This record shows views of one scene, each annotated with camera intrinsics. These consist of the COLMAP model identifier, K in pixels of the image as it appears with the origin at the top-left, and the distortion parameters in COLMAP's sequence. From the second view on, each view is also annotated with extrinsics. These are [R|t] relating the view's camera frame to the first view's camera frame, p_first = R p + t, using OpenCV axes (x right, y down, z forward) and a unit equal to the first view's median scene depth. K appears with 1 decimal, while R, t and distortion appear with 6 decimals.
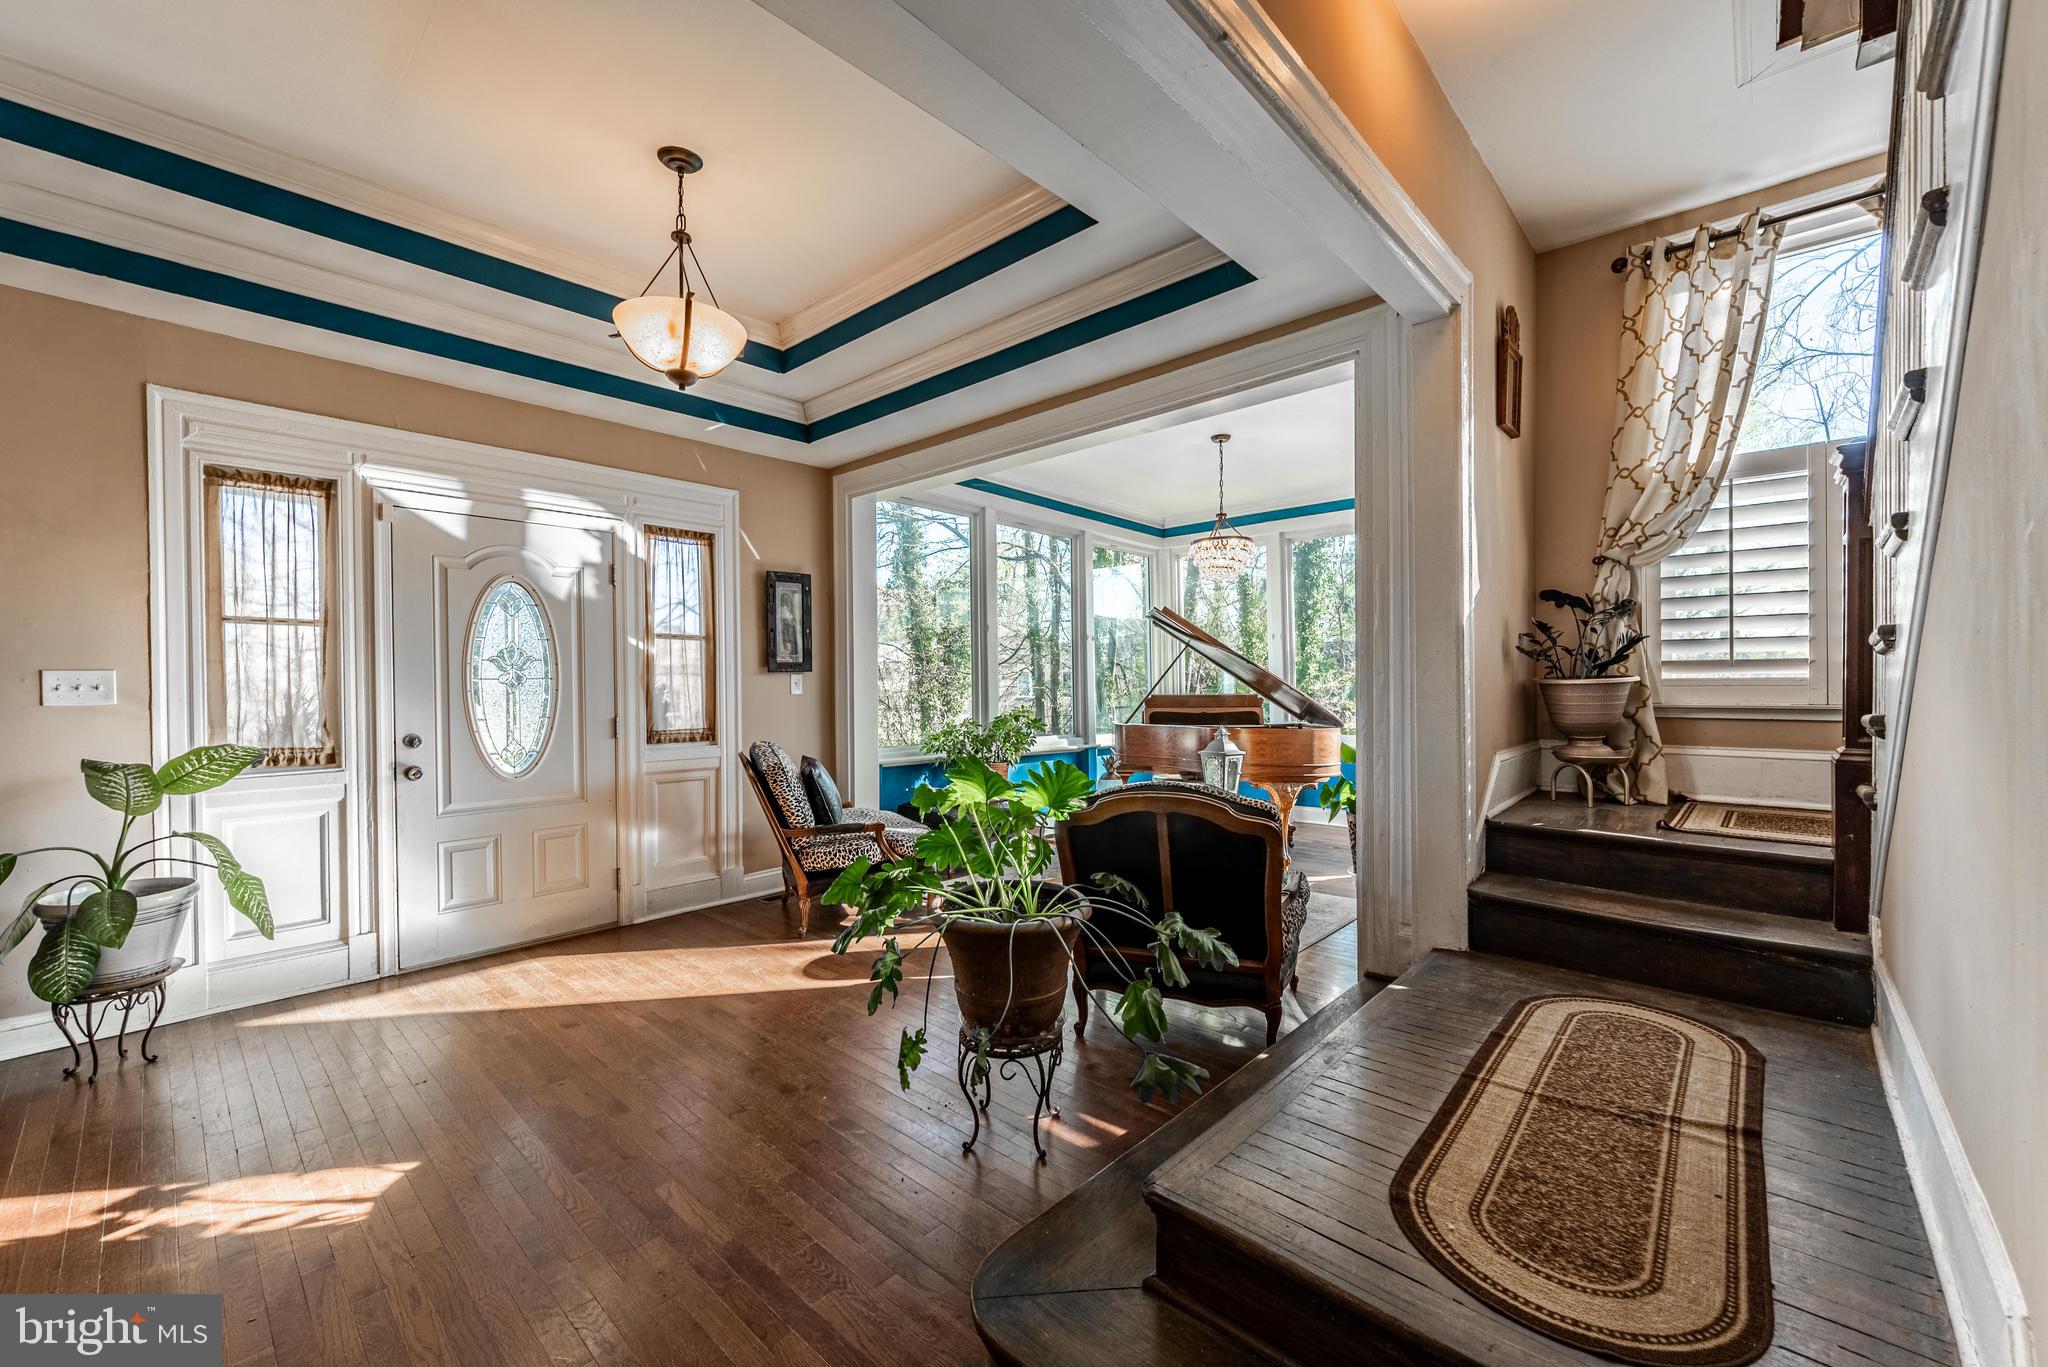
lens RADIAL K [[810.2, 0, 1022.8], [0, 810.2, 688.4], [0, 0, 1]] dist [-0.002545, -0.000213]
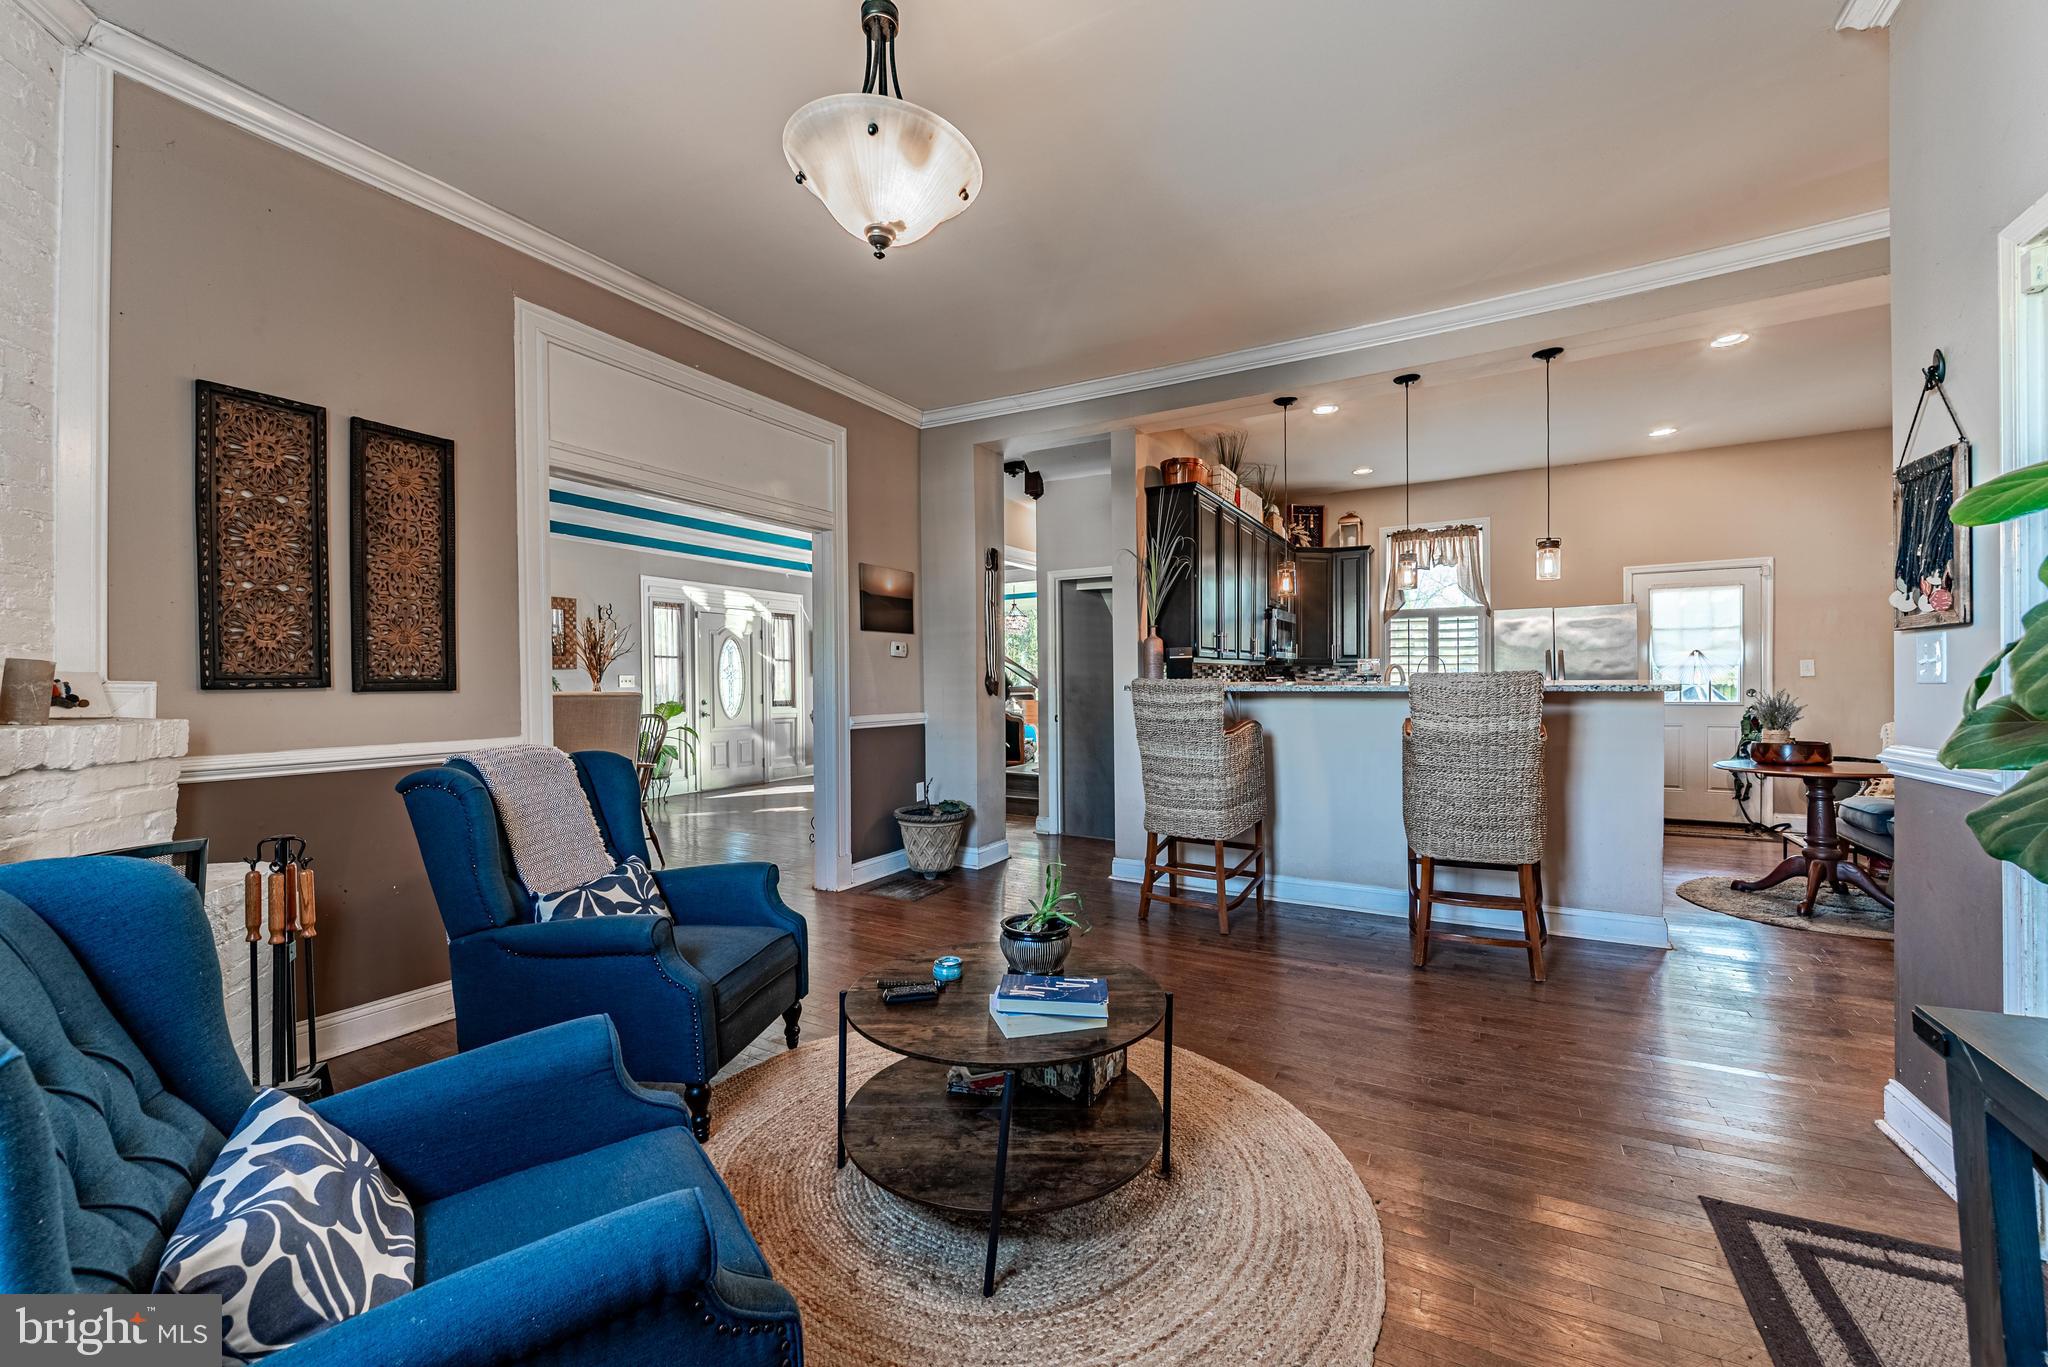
lens RADIAL K [[793.3, 0, 1024.0], [0, 793.3, 683.5], [0, 0, 1]] dist [0.000369, 0.000063]
pose [[0.975081, 0.001267, 0.221844, -0.273459], [0.001207, 0.999939, -0.011019, 0.030342], [-0.221844, 0.011012, 0.975020, -1.469621]]
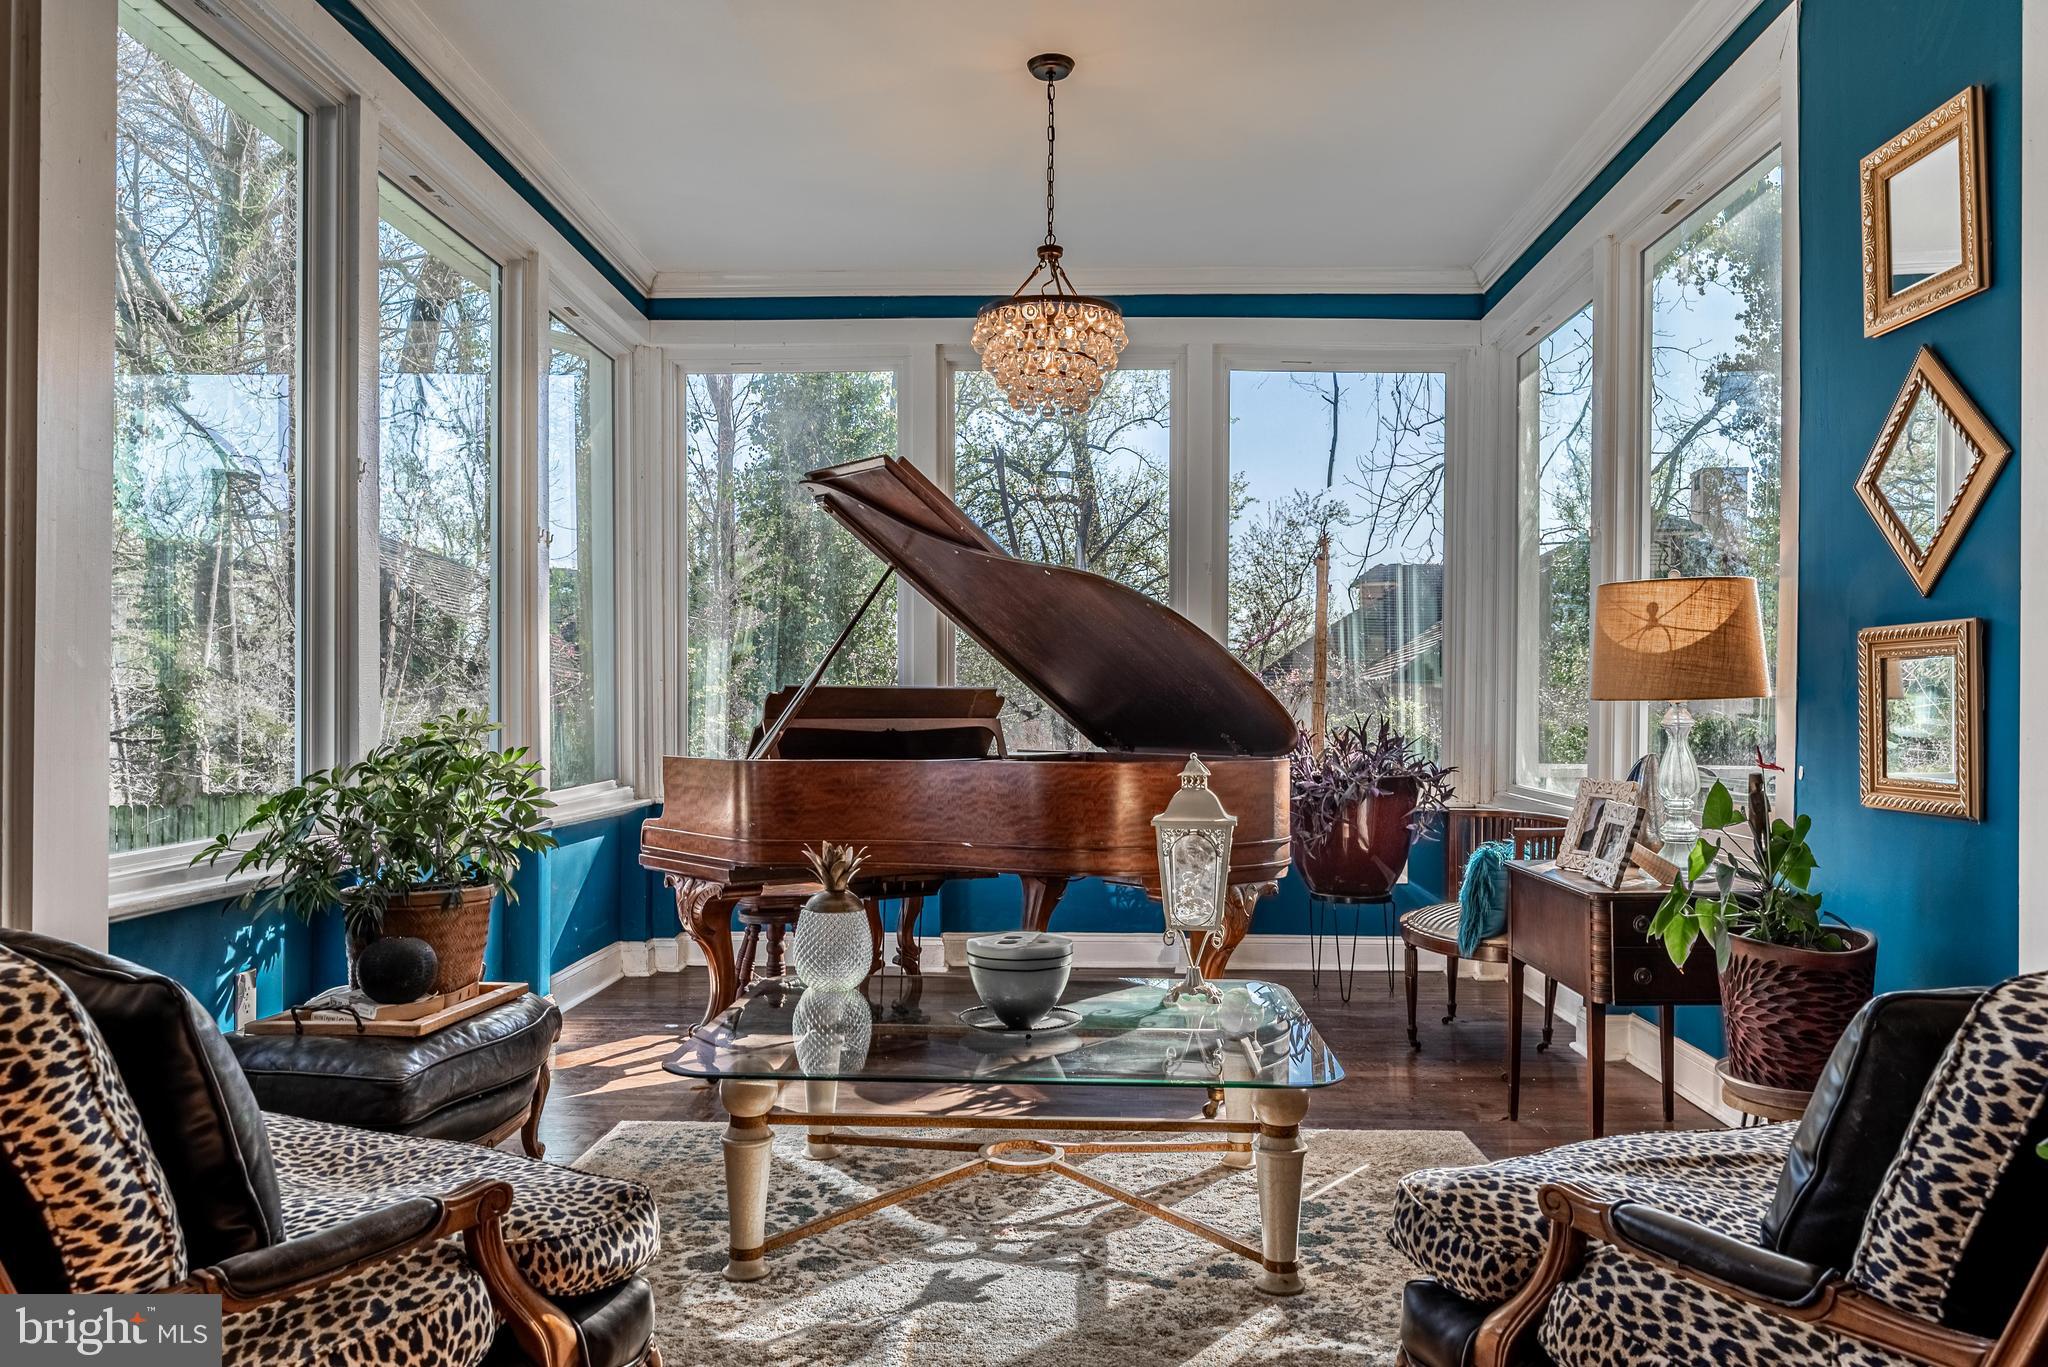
lens RADIAL K [[1493.5, 0, 1024.0], [0, 1493.5, 683.5], [0, 0, 1]] dist [0.000162, 0.001037]
pose [[0.760140, 0.018666, 0.649492, -0.338037], [-0.006356, 0.999753, -0.021293, 0.030497], [-0.649729, 0.012058, 0.760071, 0.557191]]
